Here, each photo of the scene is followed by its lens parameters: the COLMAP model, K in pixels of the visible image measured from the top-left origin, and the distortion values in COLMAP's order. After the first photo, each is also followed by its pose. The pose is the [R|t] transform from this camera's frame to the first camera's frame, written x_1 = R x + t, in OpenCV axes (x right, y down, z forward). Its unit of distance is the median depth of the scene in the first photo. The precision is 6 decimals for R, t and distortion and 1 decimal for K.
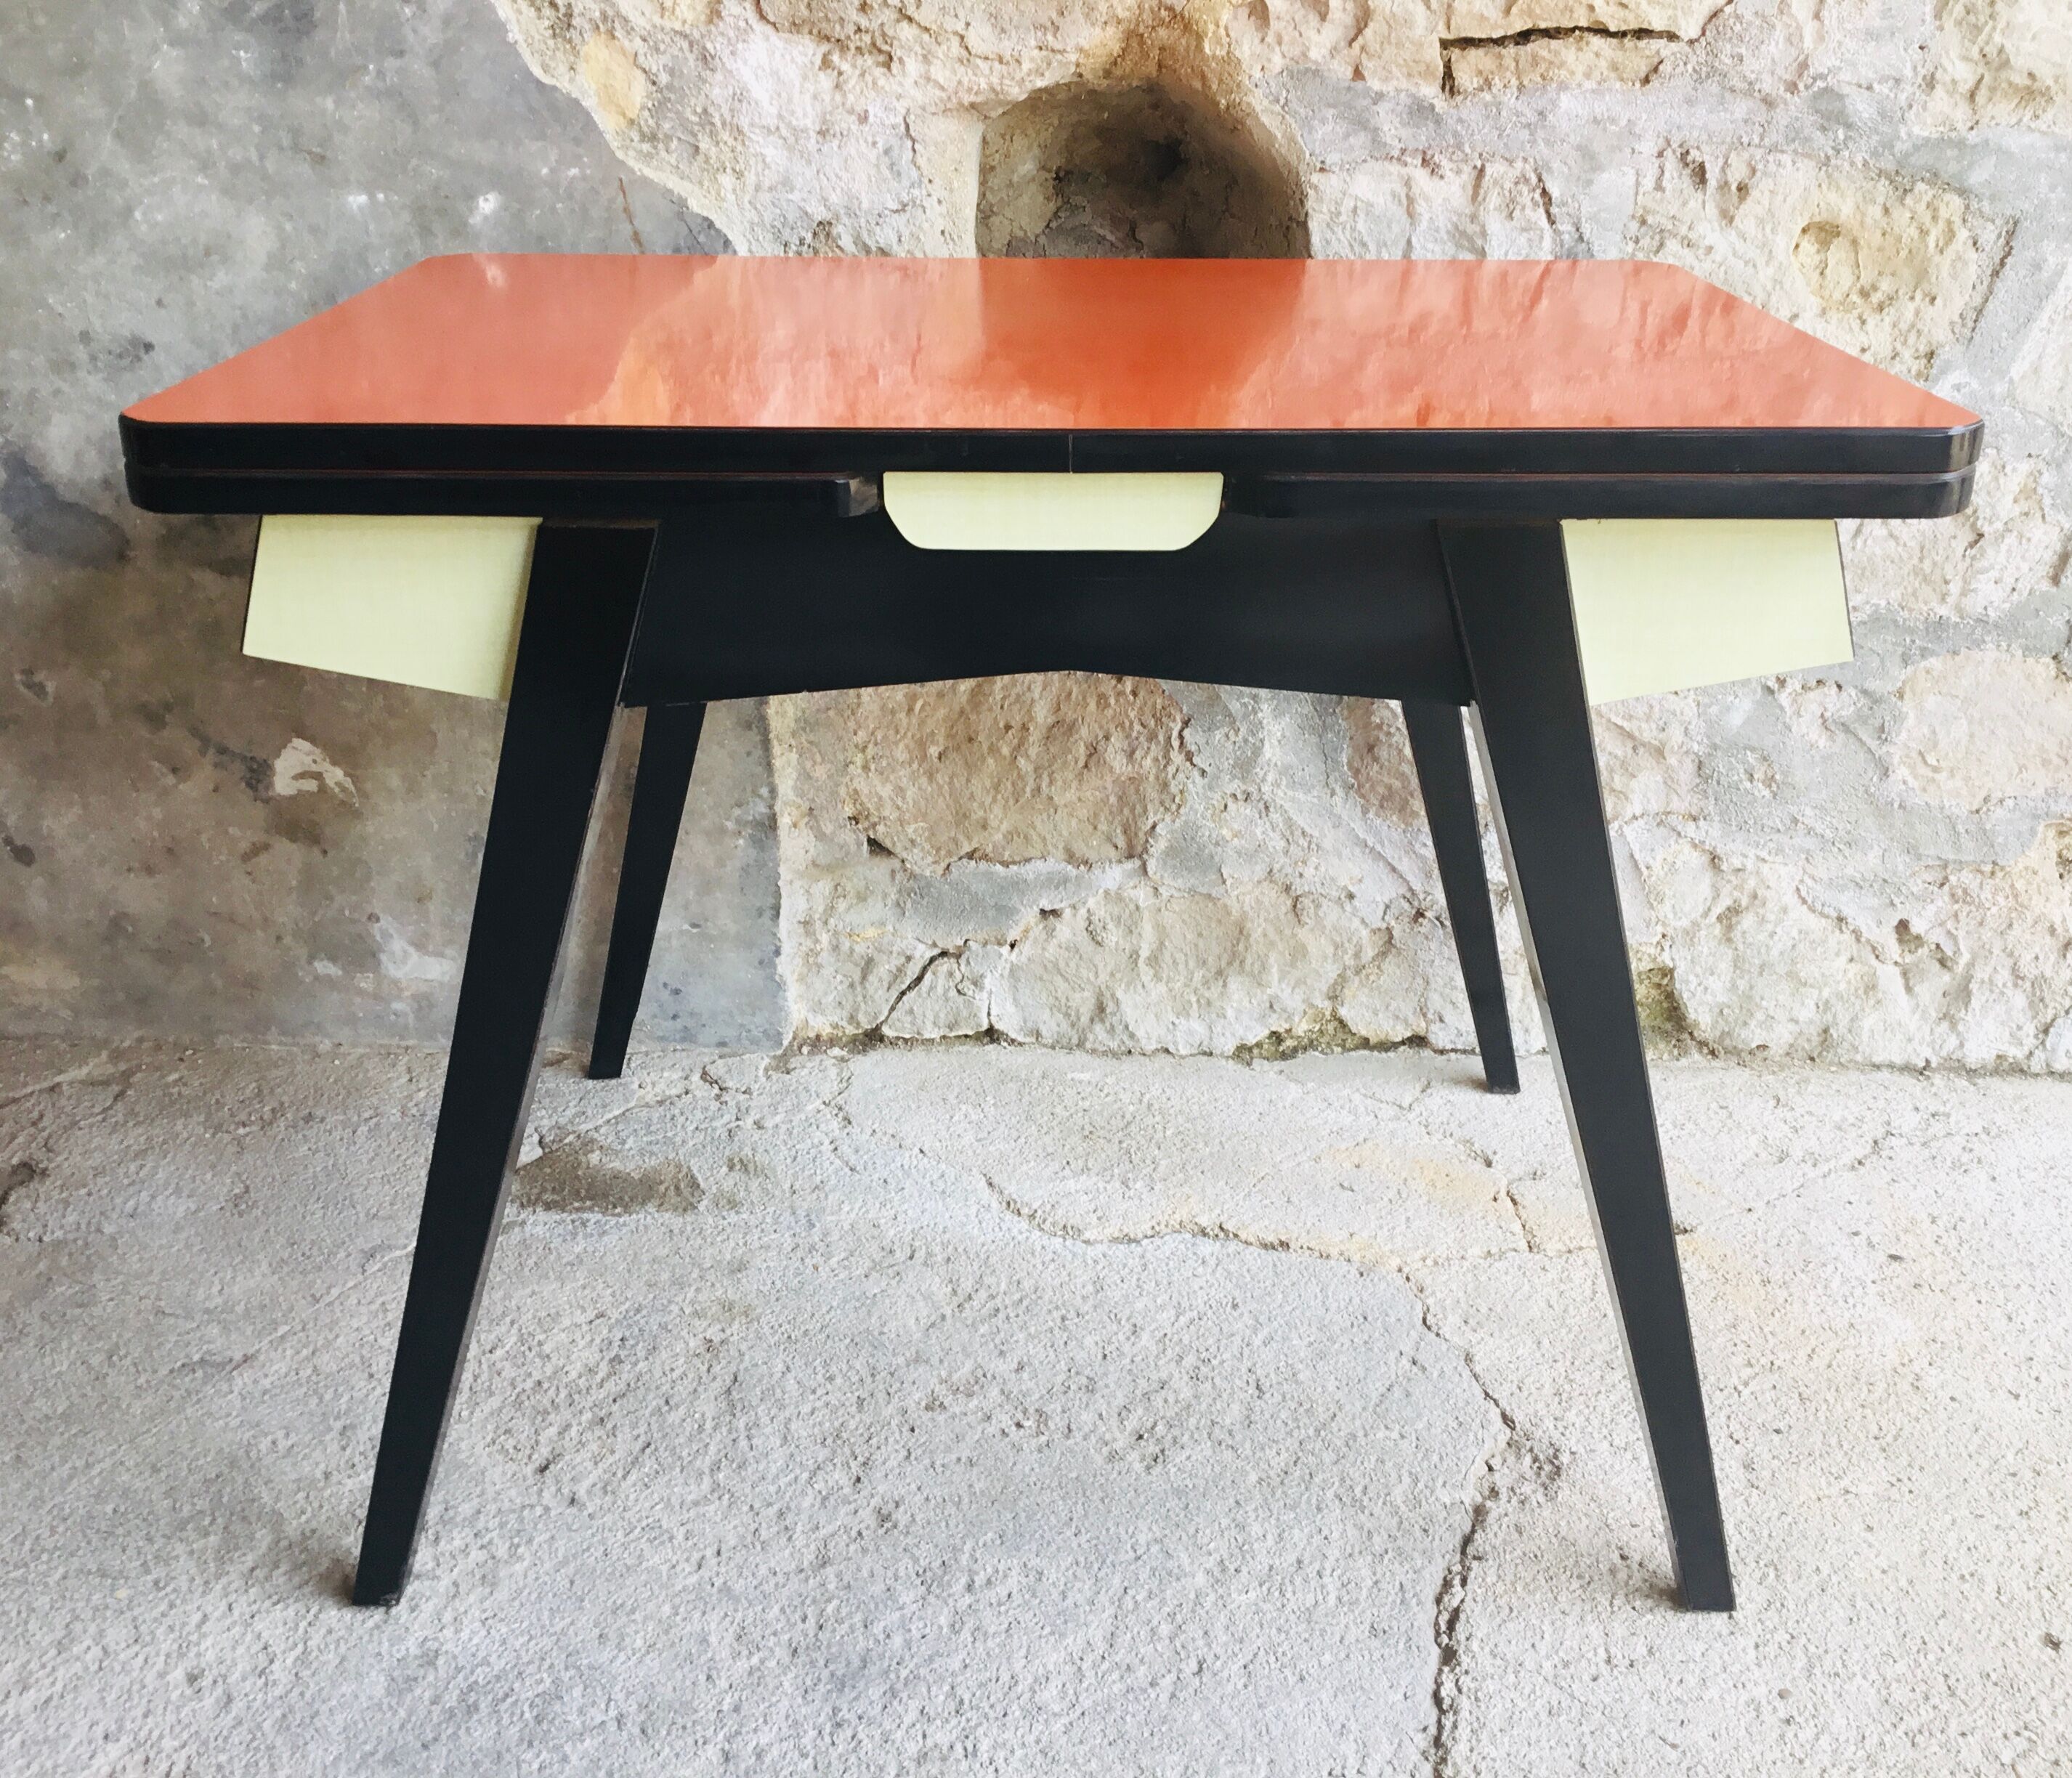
lens RADIAL K [[2111.3, 0, 1083.7], [0, 2111.3, 892.4], [0, 0, 1]] dist [0.042710, 0.000000]
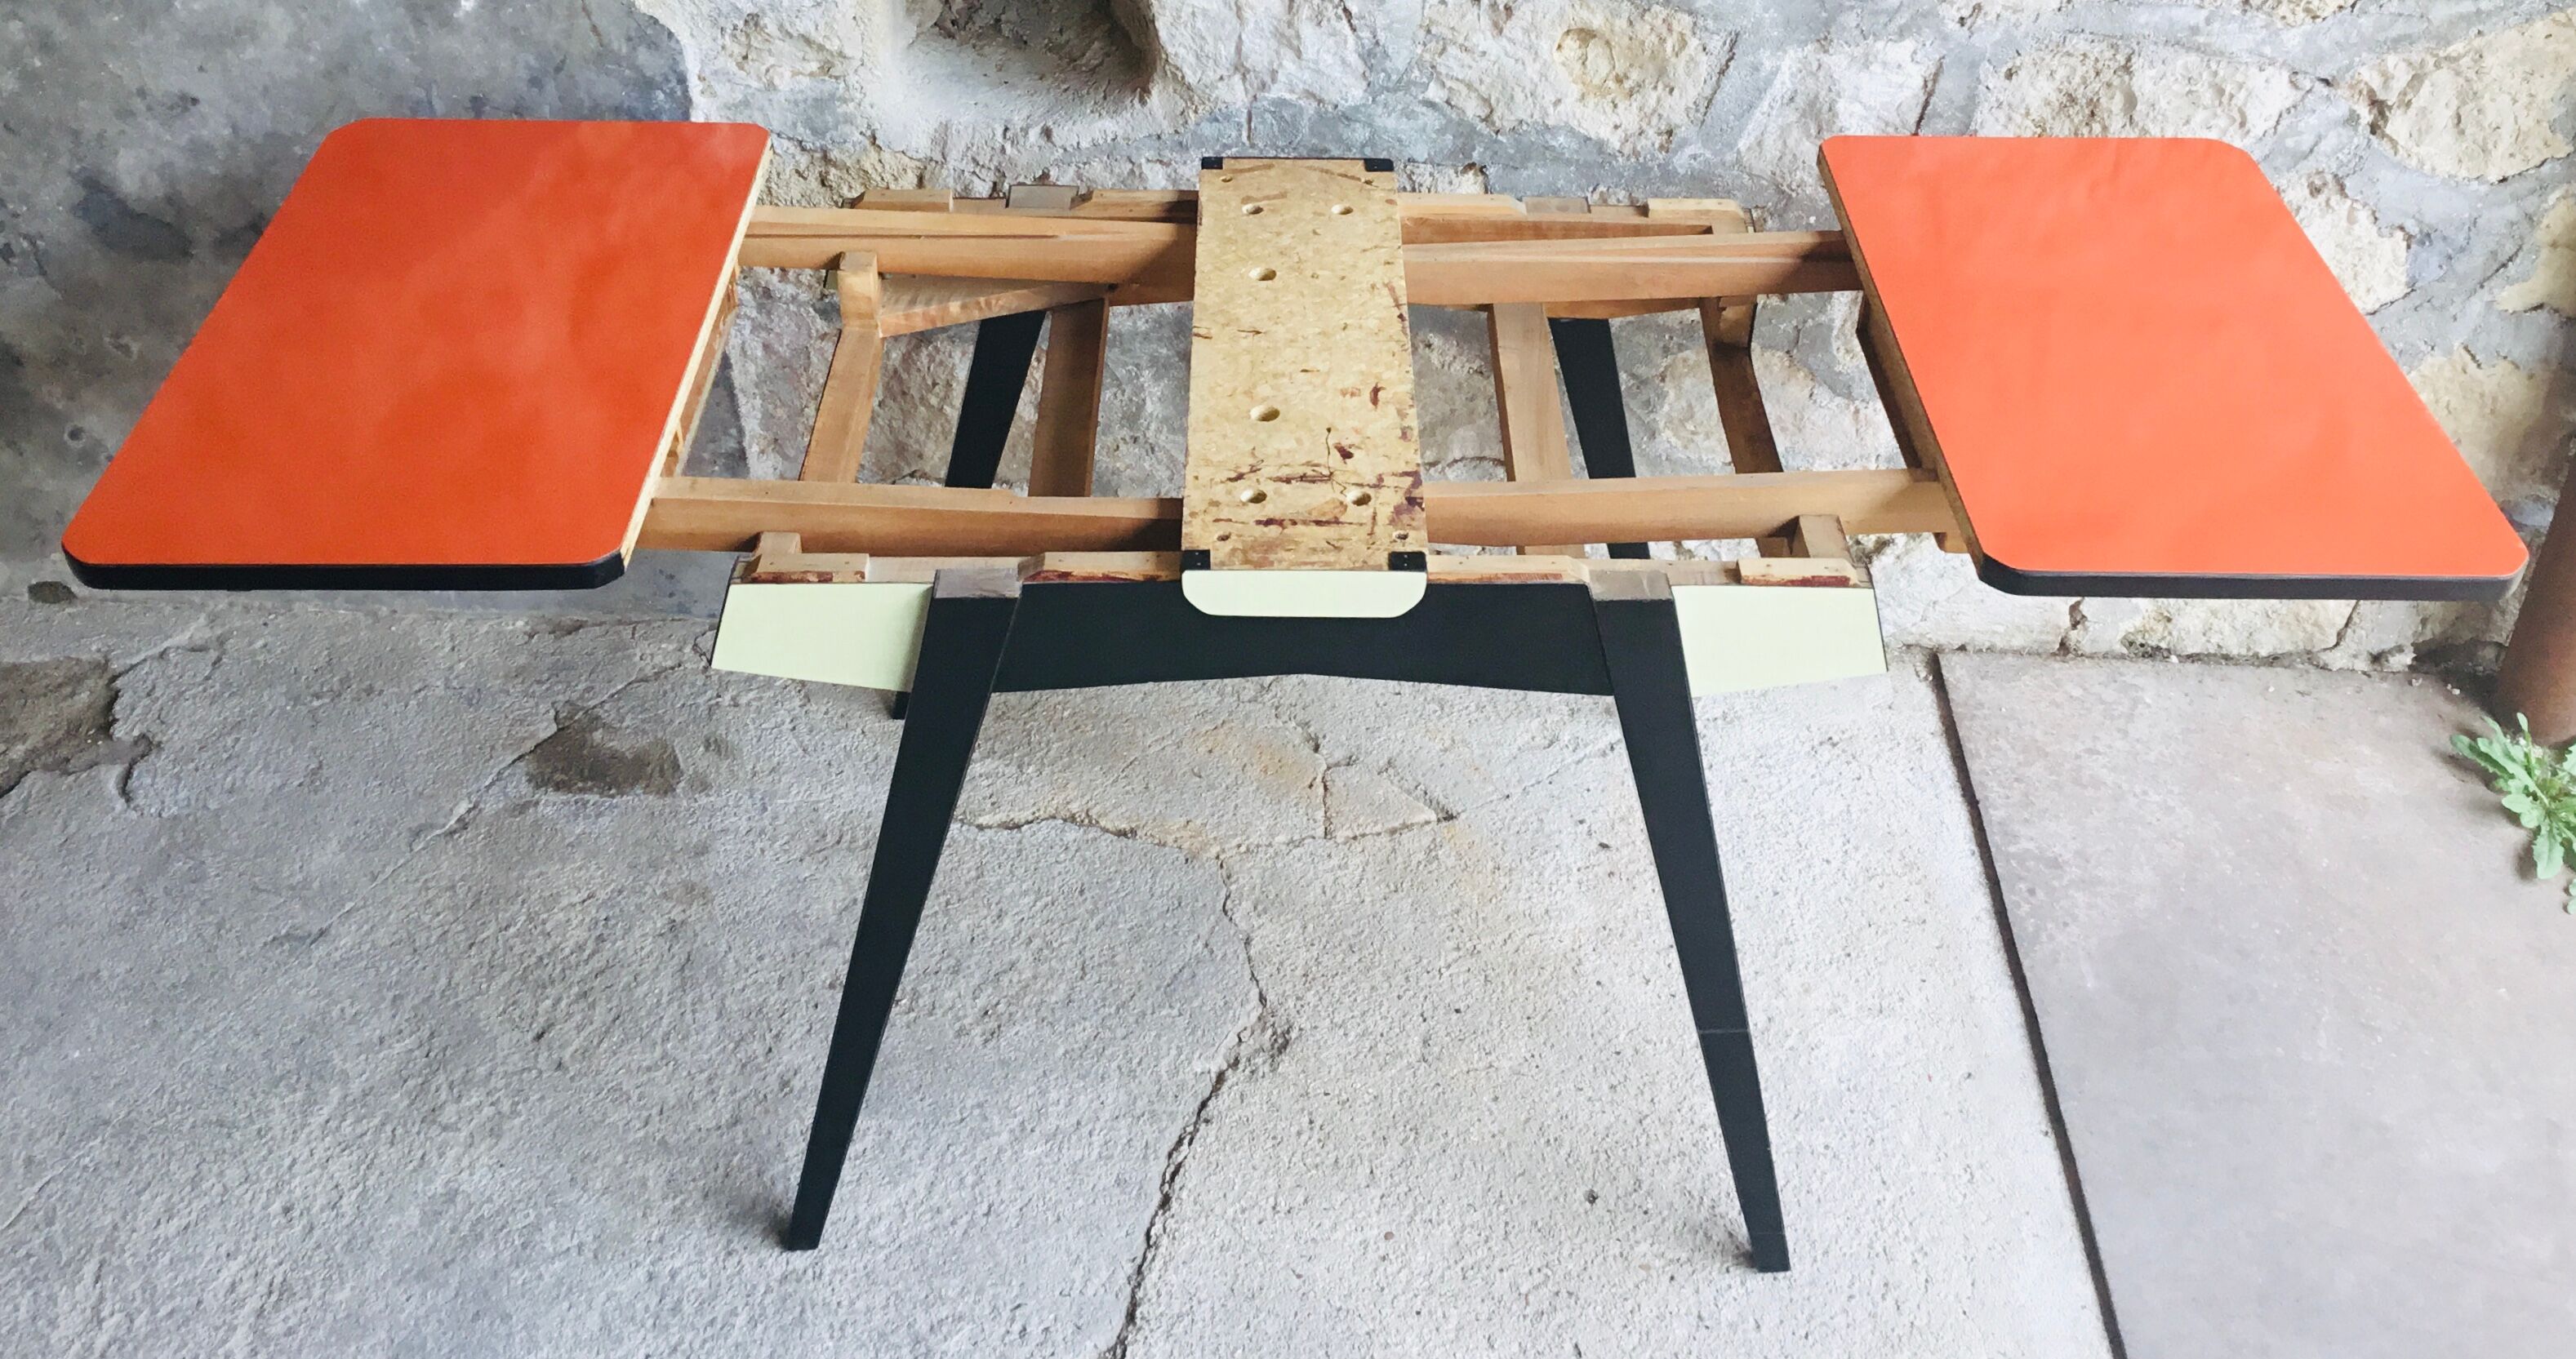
lens RADIAL K [[2368.1, 0, 1313.7], [0, 2368.1, 393.0], [0, 0, 1]] dist [0.079708, -0.134782]
pose [[0.999888, 0.014604, -0.003229, 0.205308], [-0.013756, 0.982679, 0.184805, -0.362263], [0.005872, -0.184740, 0.982770, -0.364890]]
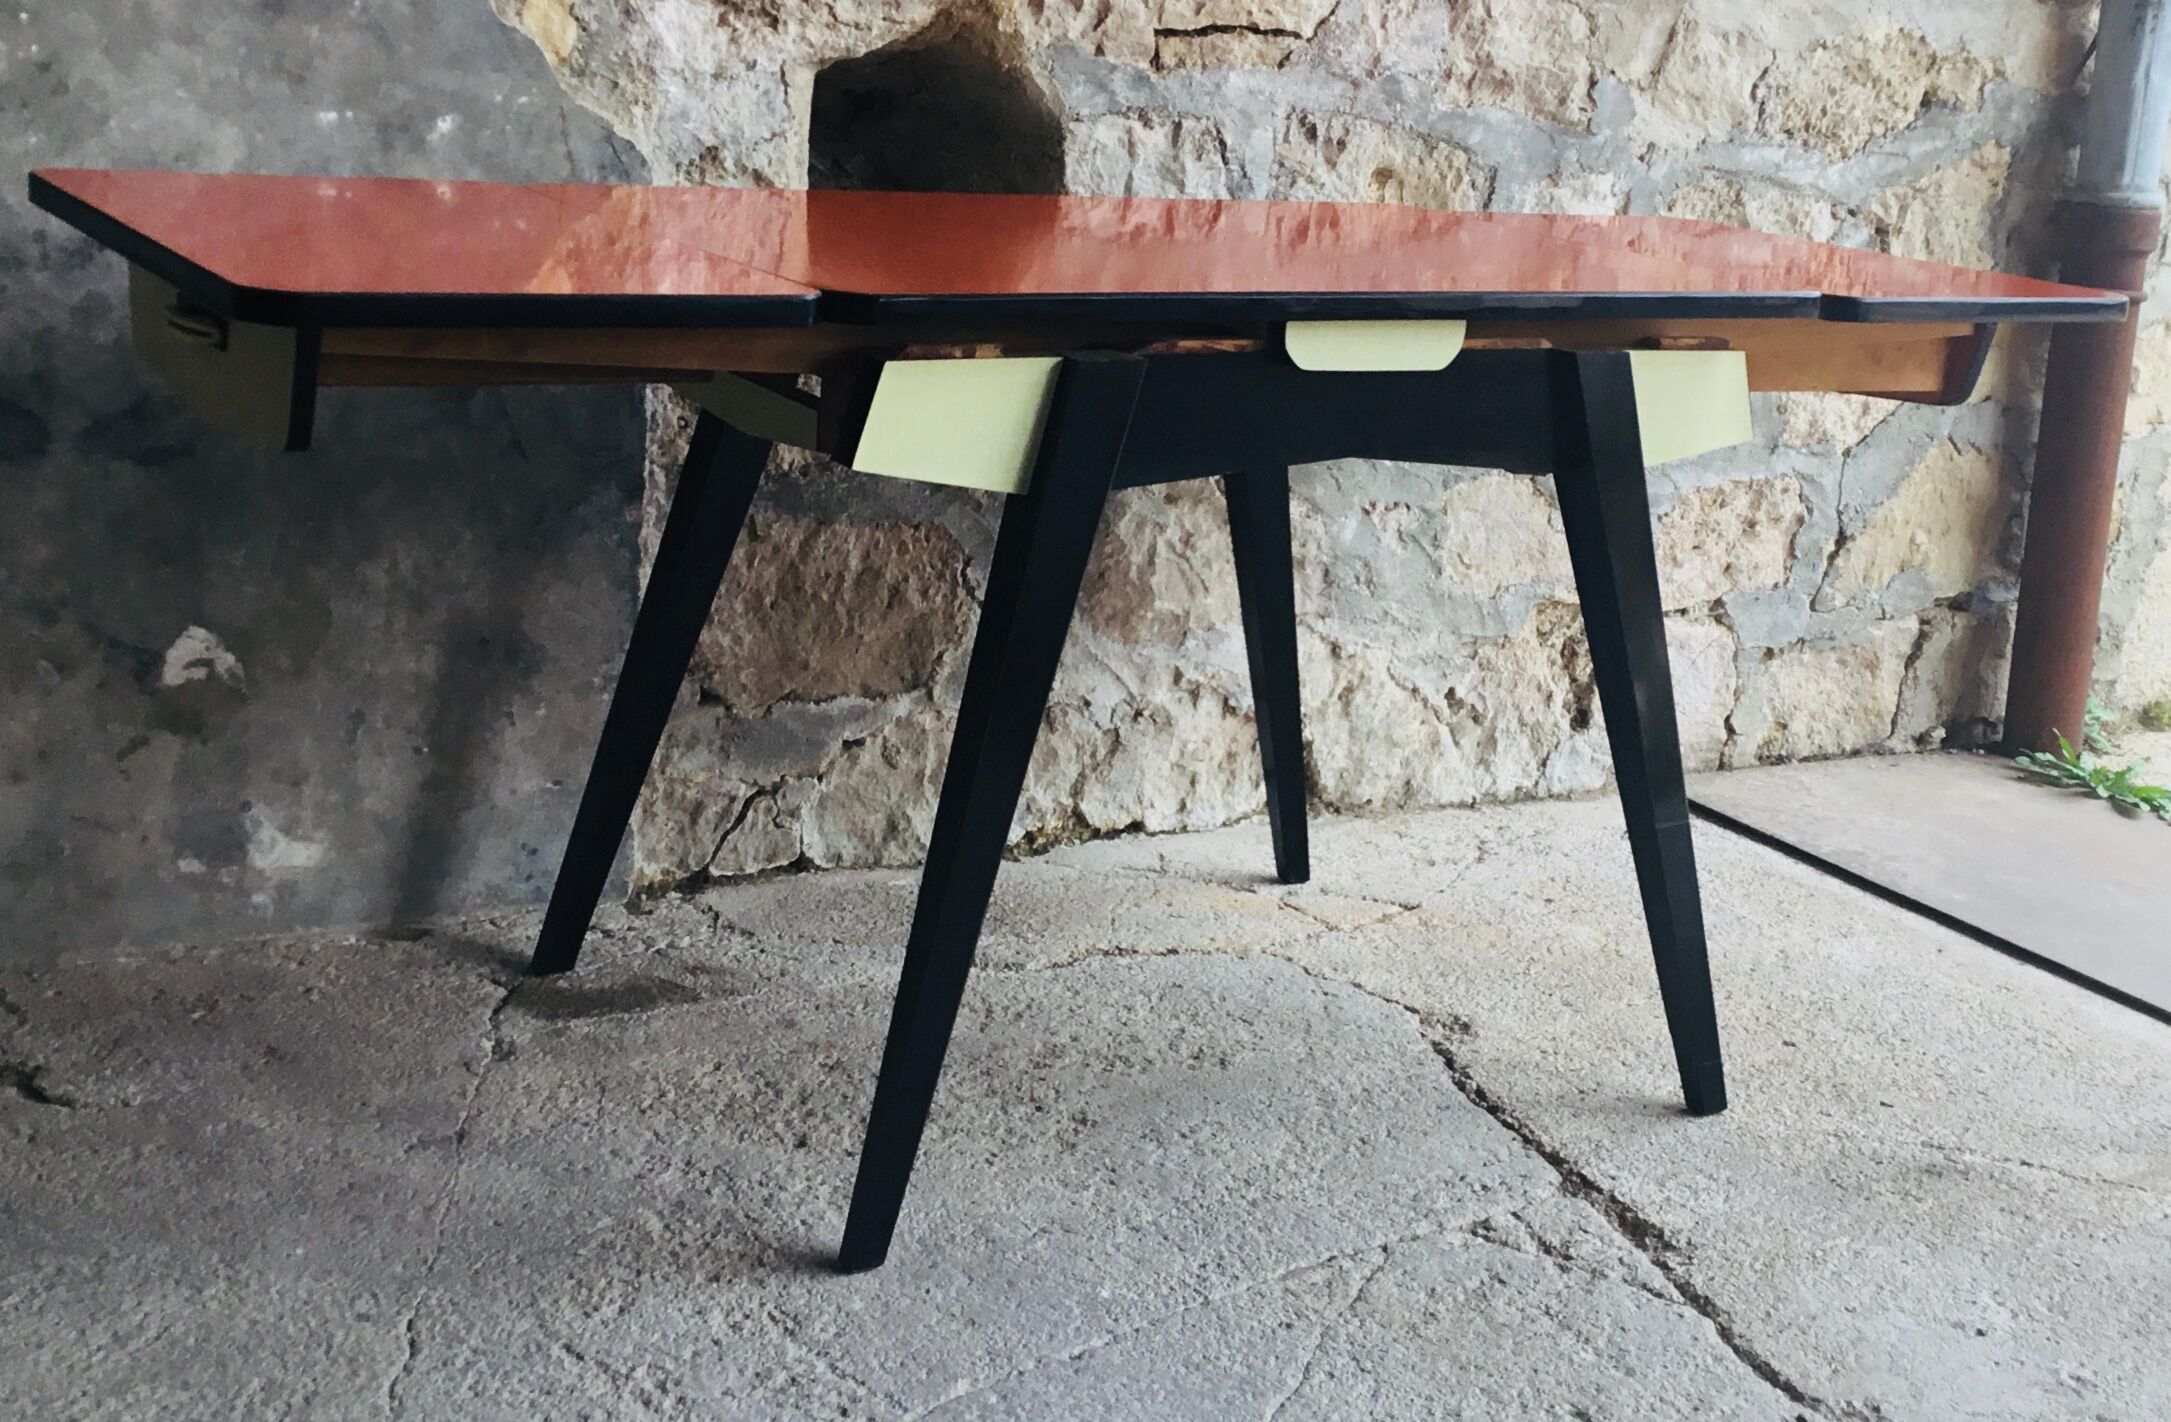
lens RADIAL K [[2885.2, 0, 1231.6], [0, 2885.2, 653.2], [0, 0, 1]] dist [0.105614, 0.000000]
pose [[0.832278, -0.071894, 0.549676, -0.801011], [0.150797, 0.983526, -0.099687, 0.169905], [-0.533454, 0.165856, 0.829409, -0.461483]]
